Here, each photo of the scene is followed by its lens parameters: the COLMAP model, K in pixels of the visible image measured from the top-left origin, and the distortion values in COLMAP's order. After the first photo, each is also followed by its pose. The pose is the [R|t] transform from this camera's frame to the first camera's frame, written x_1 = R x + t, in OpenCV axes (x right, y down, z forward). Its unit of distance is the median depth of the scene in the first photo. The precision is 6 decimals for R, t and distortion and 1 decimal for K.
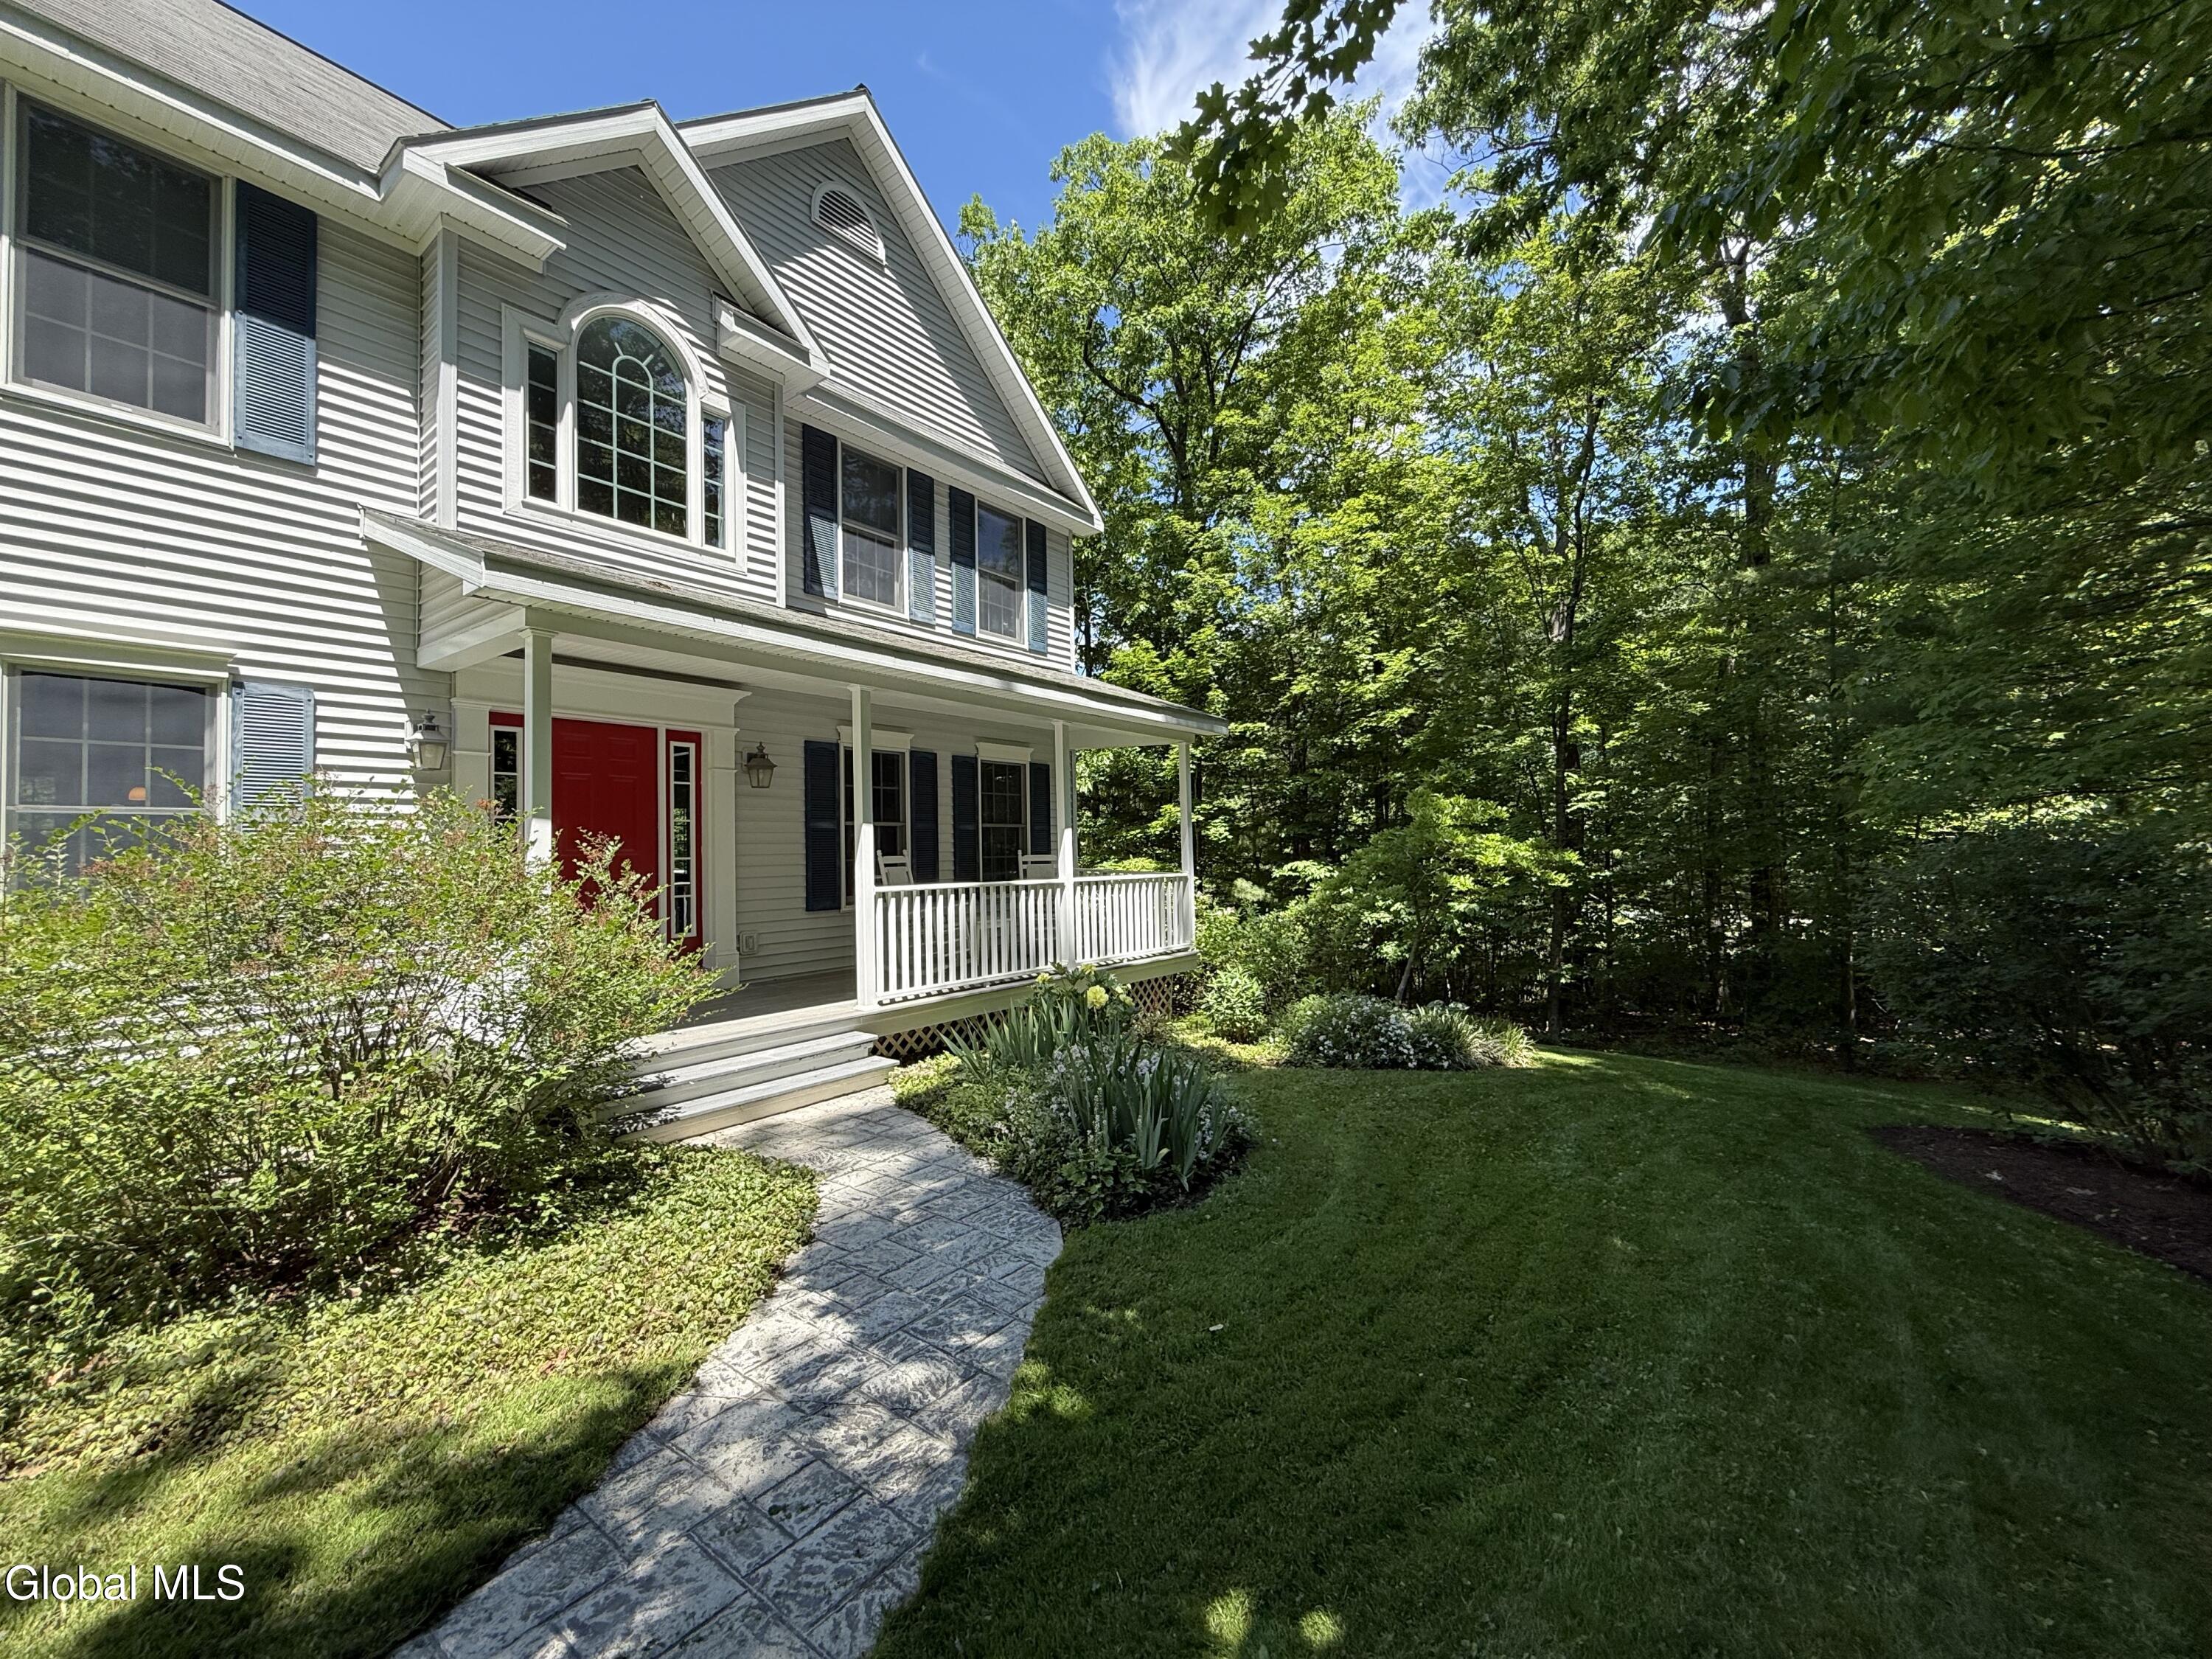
lens RADIAL K [[889.7, 0, 1106.7], [0, 889.7, 826.0], [0, 0, 1]] dist [-0.001804, 0.000743]
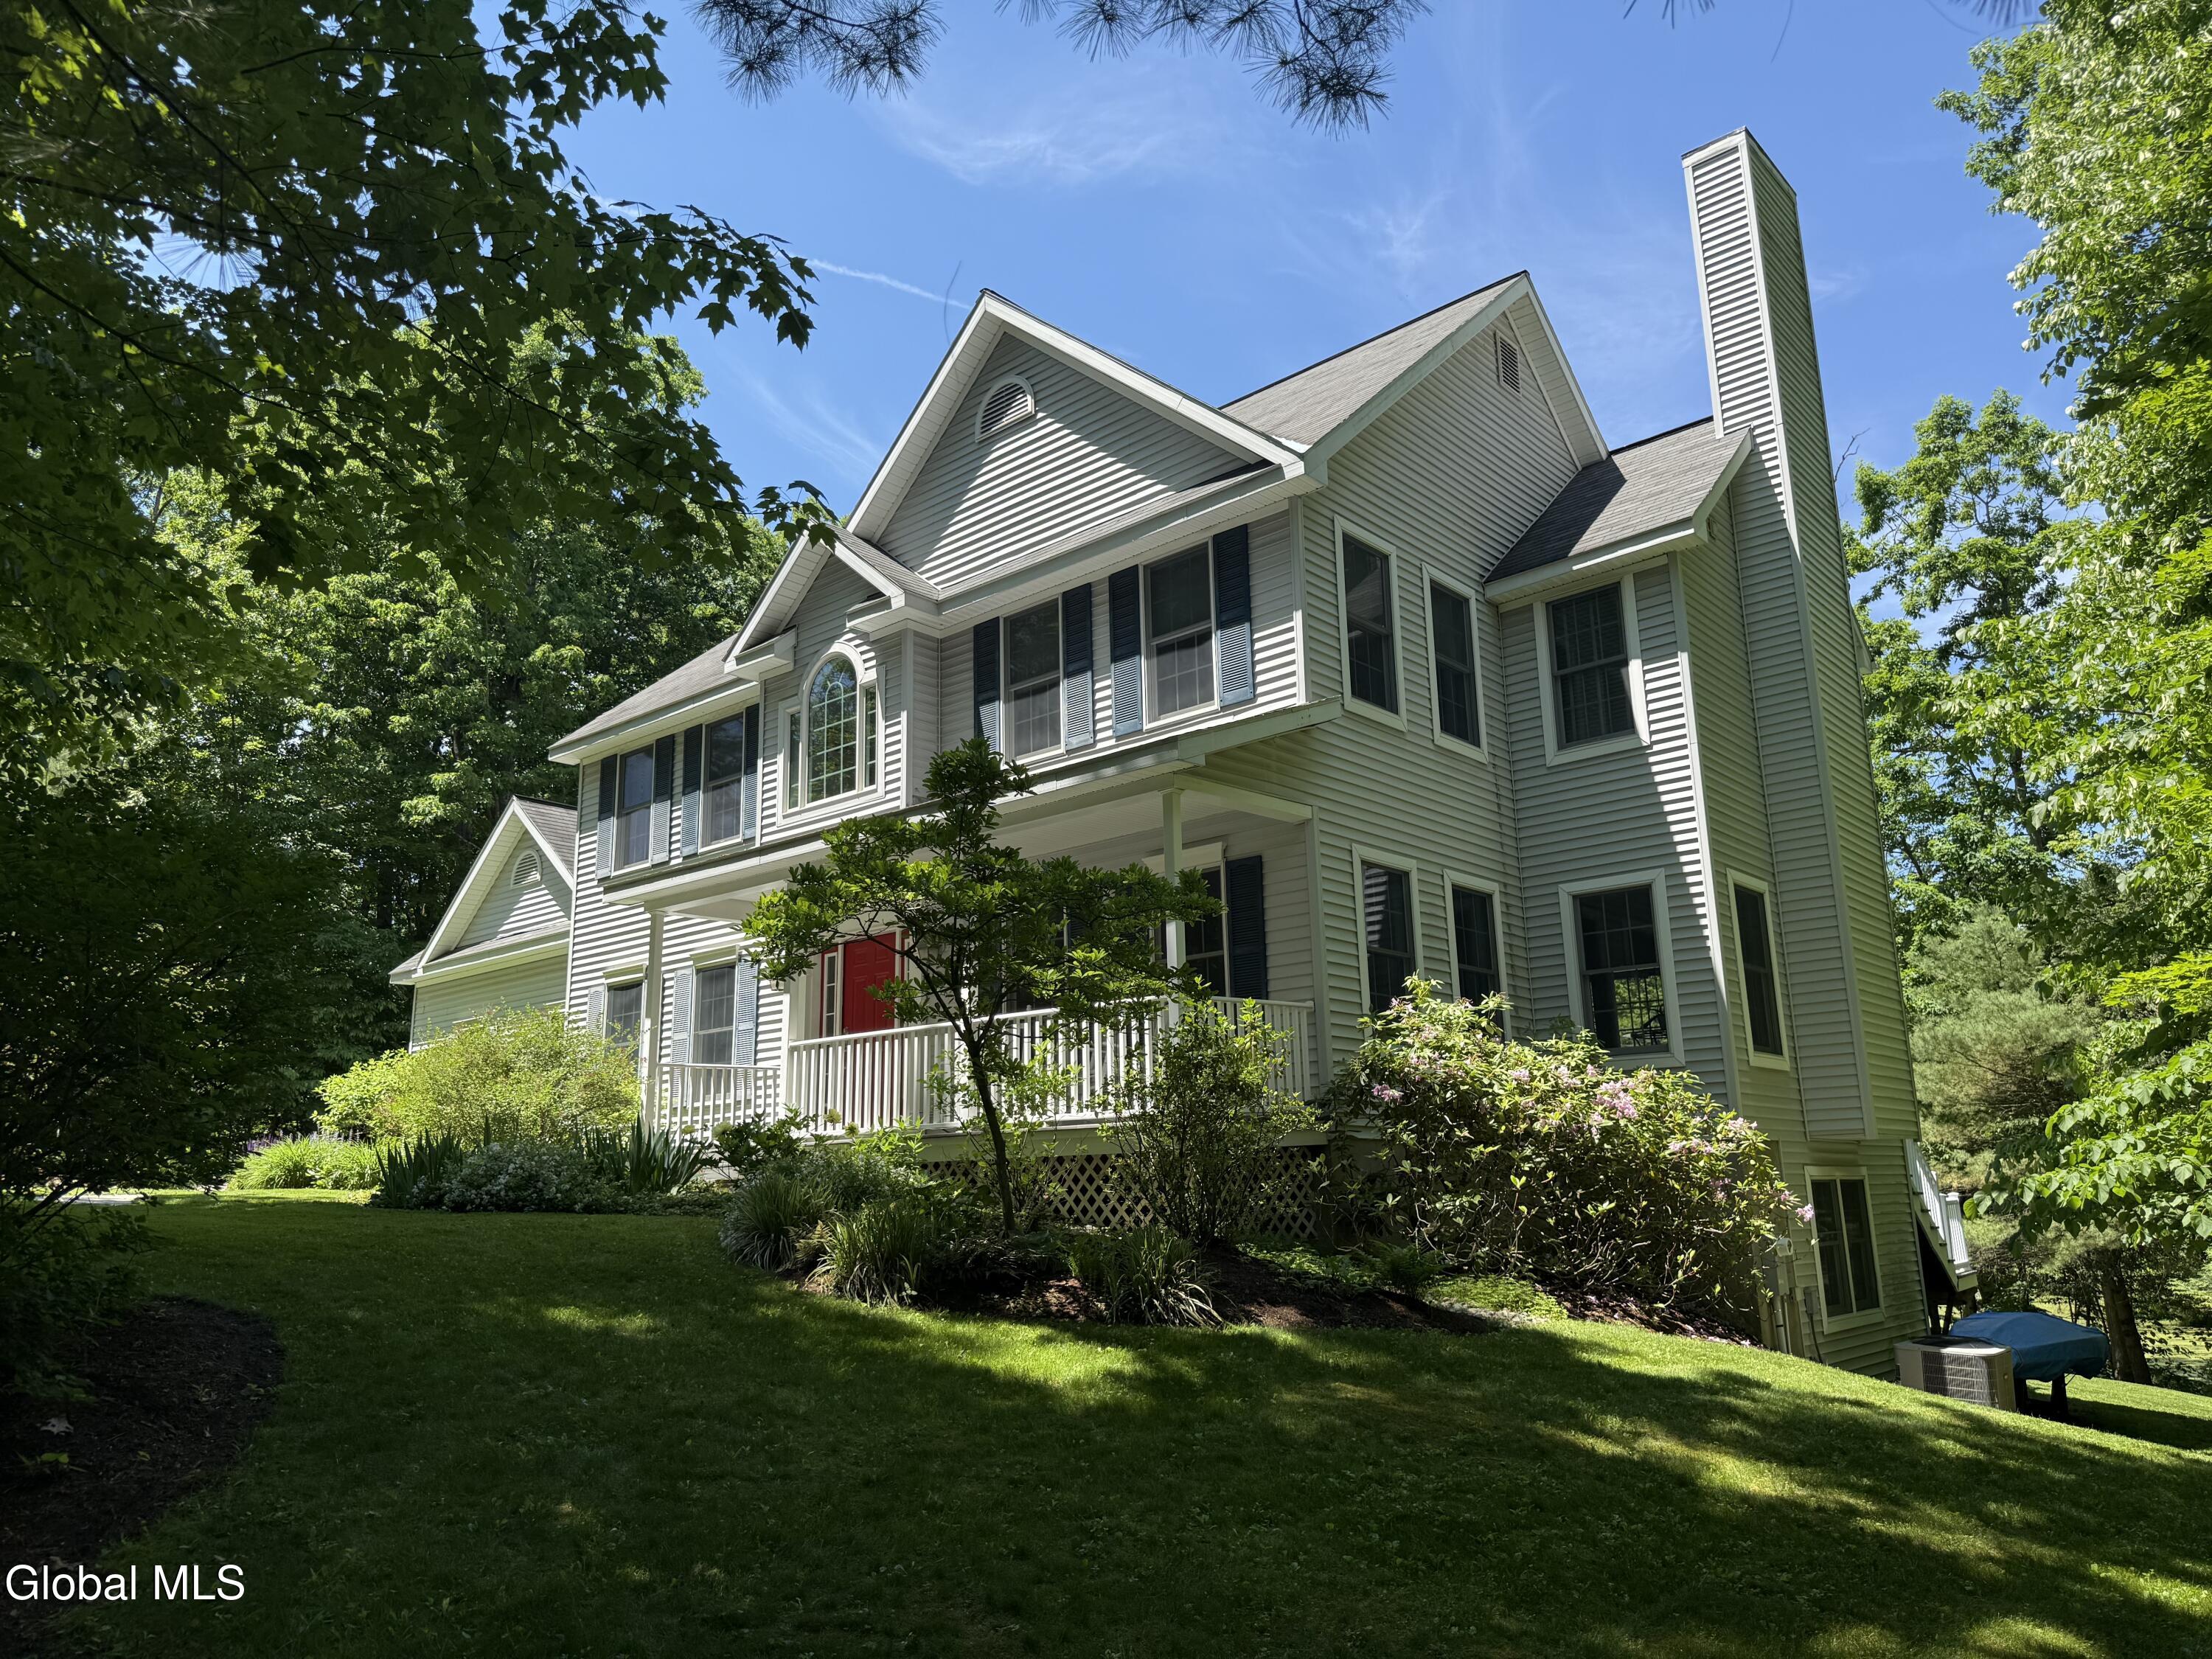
lens RADIAL K [[1542.3, 0, 1106.8], [0, 1542.3, 834.6], [0, 0, 1]] dist [0.065729, 0.000597]
pose [[-0.062578, -0.199802, -0.977836, 1.692640], [0.067073, 0.976699, -0.203862, 0.229981], [0.995784, -0.078344, -0.047719, 1.429531]]
